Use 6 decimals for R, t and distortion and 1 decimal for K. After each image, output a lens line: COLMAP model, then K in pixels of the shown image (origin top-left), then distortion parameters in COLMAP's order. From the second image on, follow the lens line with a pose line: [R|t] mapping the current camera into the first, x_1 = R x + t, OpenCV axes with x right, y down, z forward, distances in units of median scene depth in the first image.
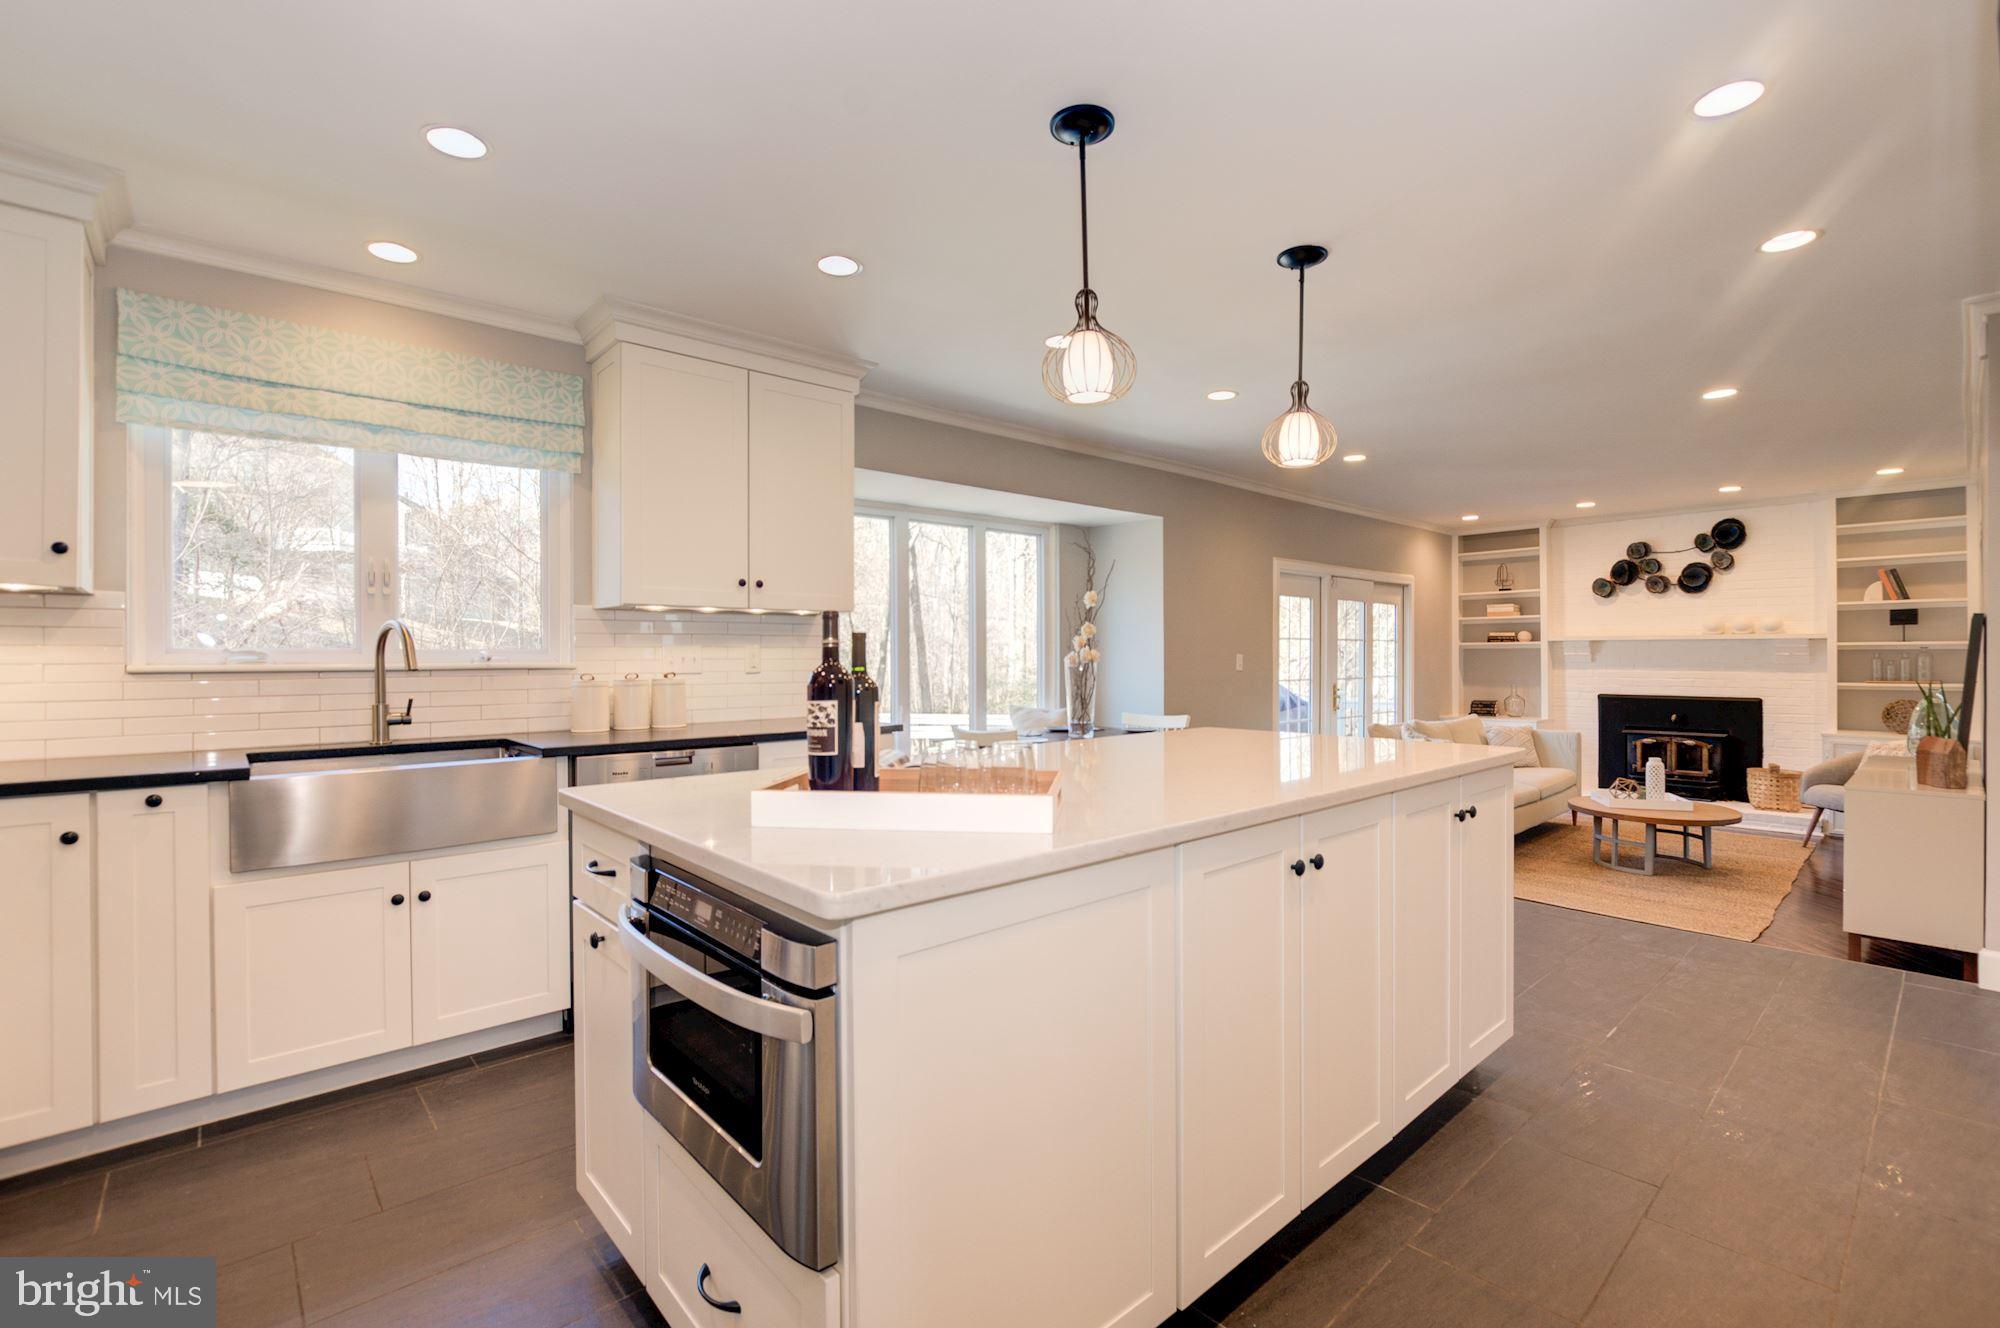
lens RADIAL K [[903.8, 0, 980.2], [0, 903.8, 668.1], [0, 0, 1]] dist [-0.001883, -0.000089]
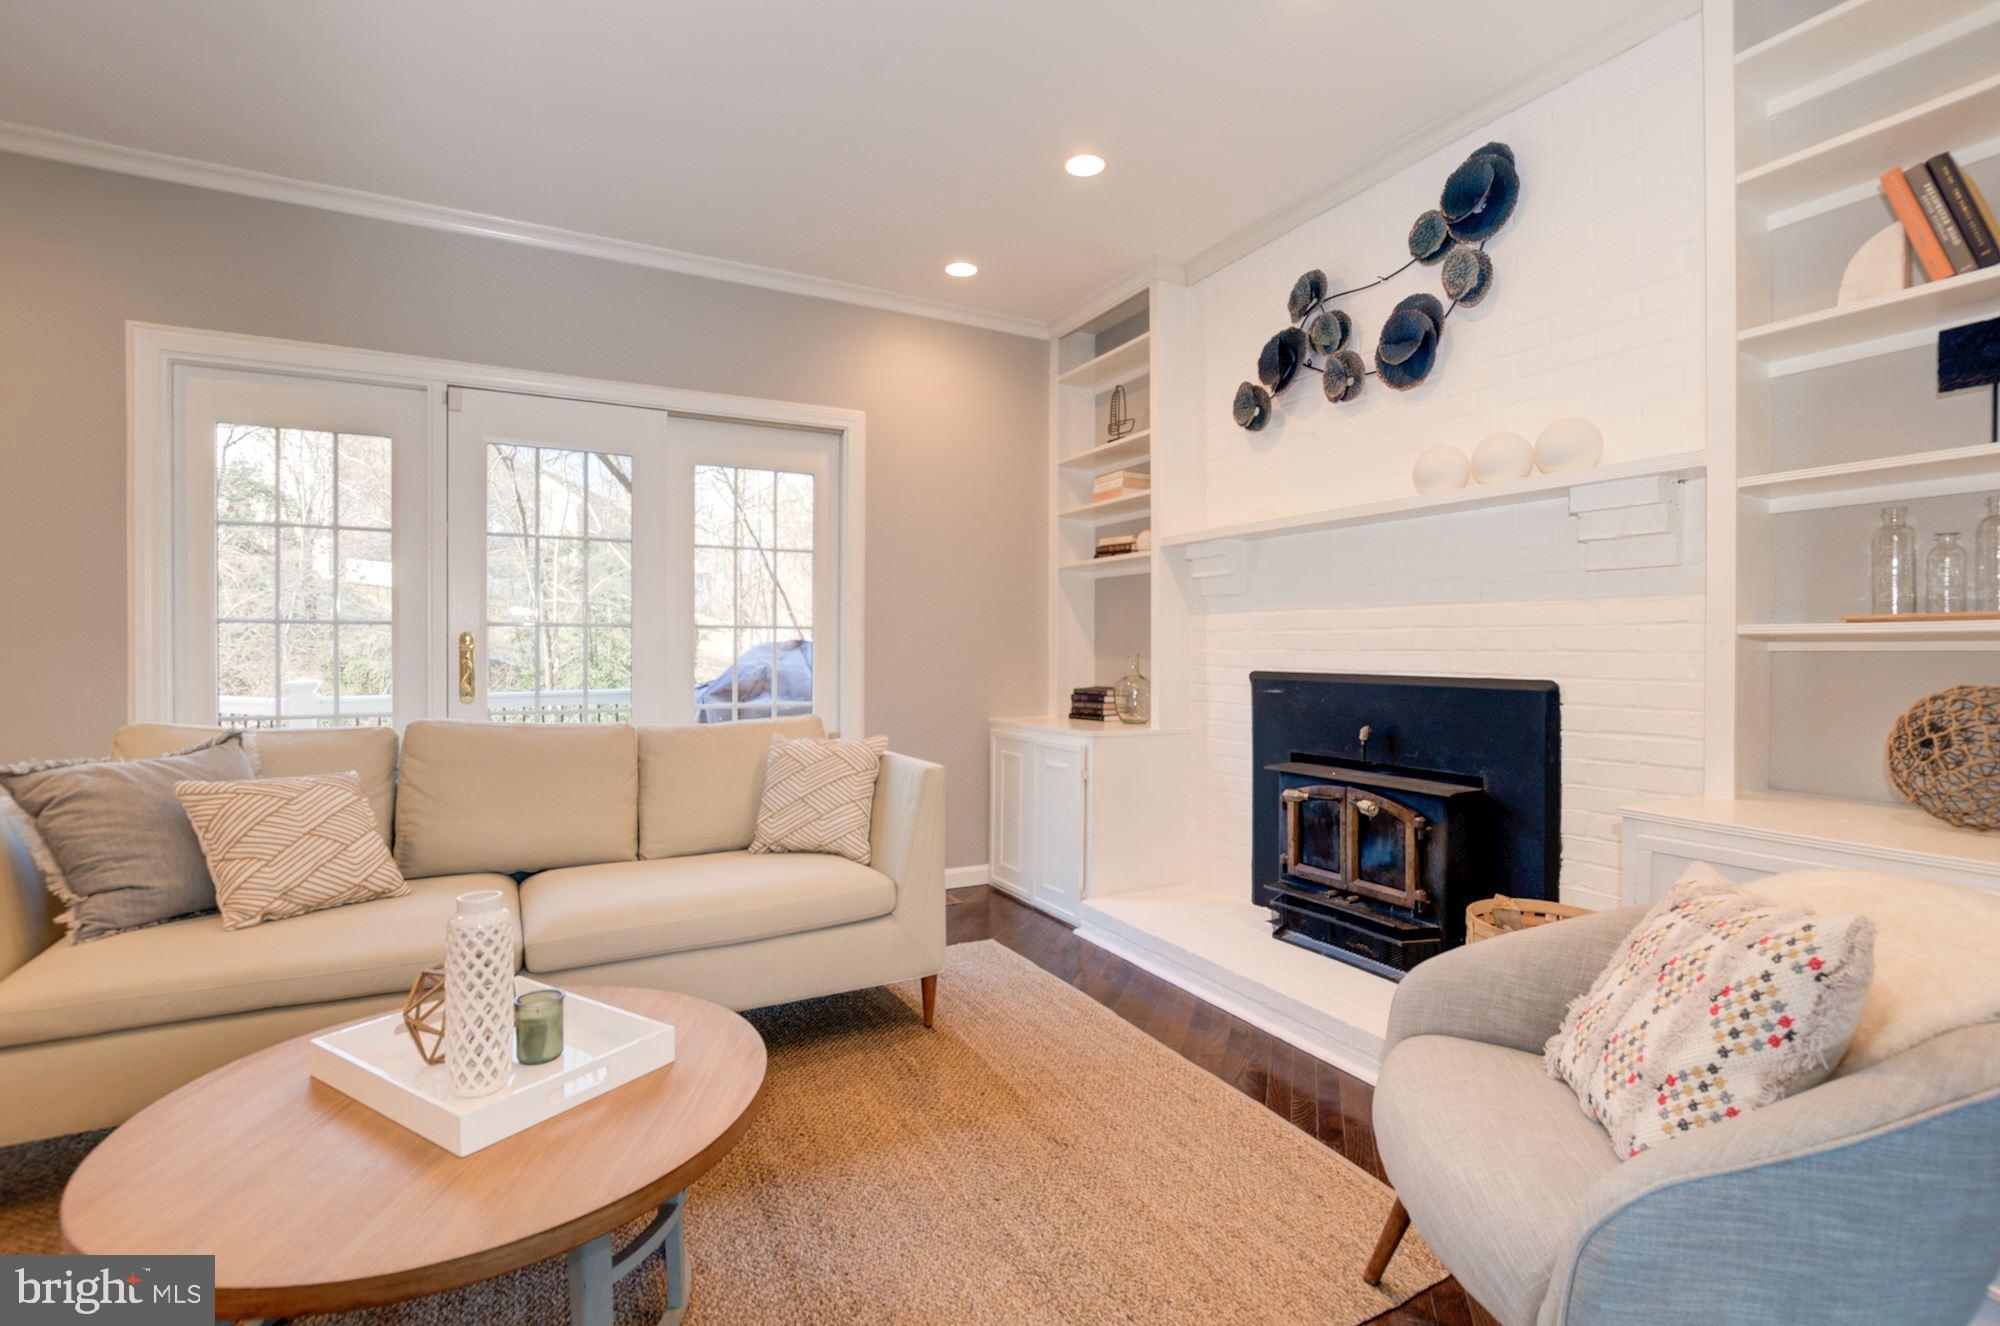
lens RADIAL K [[903.8, 0, 1014.3], [0, 903.8, 646.7], [0, 0, 1]] dist [-0.001883, -0.000089]
pose [[0.972839, 0.004981, -0.231428, 0.715313], [-0.009830, 0.999756, -0.019805, 0.028861], [0.231273, 0.021542, 0.972650, 0.613033]]
